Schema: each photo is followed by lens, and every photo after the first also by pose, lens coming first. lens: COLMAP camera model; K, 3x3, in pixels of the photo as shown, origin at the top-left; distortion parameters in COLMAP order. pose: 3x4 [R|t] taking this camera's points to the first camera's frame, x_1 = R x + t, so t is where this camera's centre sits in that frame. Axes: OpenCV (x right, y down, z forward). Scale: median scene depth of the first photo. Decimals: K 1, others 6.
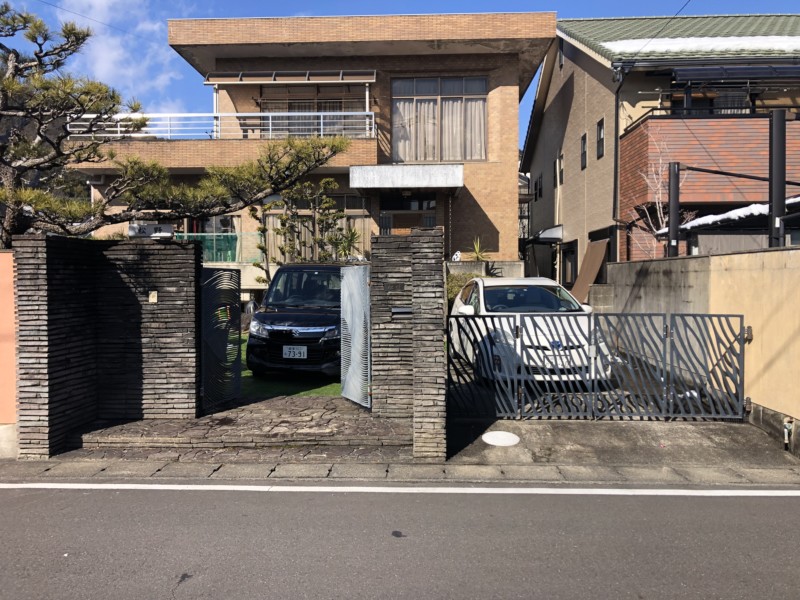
lens RADIAL K [[655.5, 0, 400.0], [0, 655.5, 300.0], [0, 0, 1]] dist [0.017766, -0.000527]
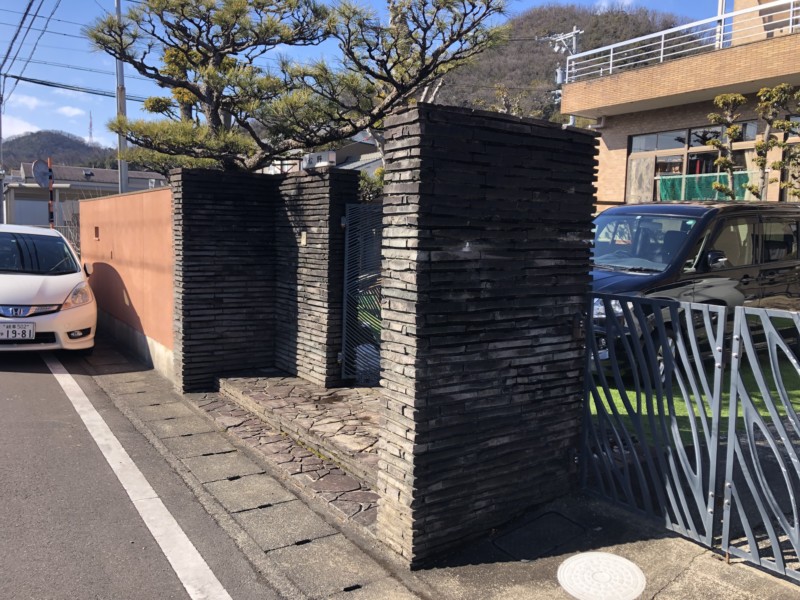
lens RADIAL K [[655.5, 0, 400.0], [0, 655.5, 300.0], [0, 0, 1]] dist [0.017766, -0.000527]
pose [[0.584272, 0.103784, -0.804895, 0.383540], [-0.052370, 0.994544, 0.090223, -0.008081], [0.809867, -0.010563, 0.586519, 0.585559]]
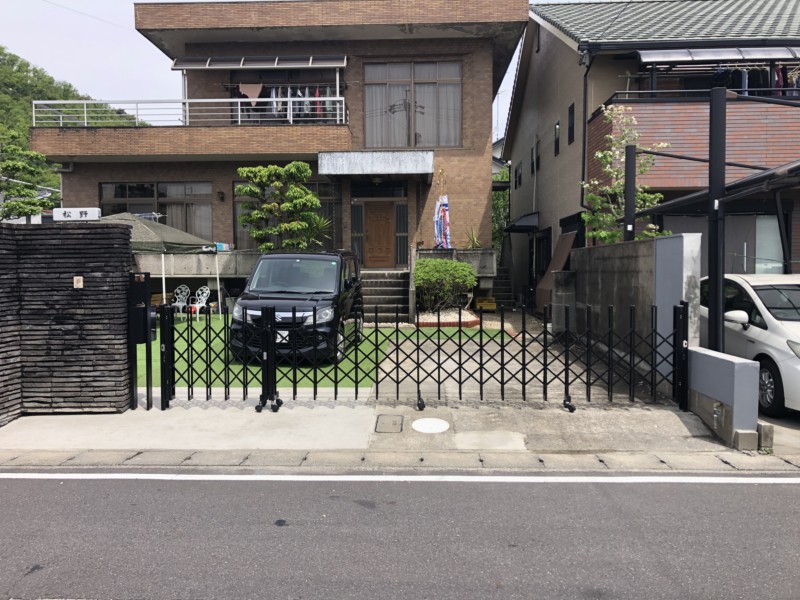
lens RADIAL K [[655.5, 0, 400.0], [0, 655.5, 300.0], [0, 0, 1]] dist [0.017766, -0.000527]
pose [[0.999993, -0.002914, 0.002455, 0.097696], [0.002877, 0.999885, 0.014899, 0.008013], [-0.002498, -0.014892, 0.999886, 0.020919]]
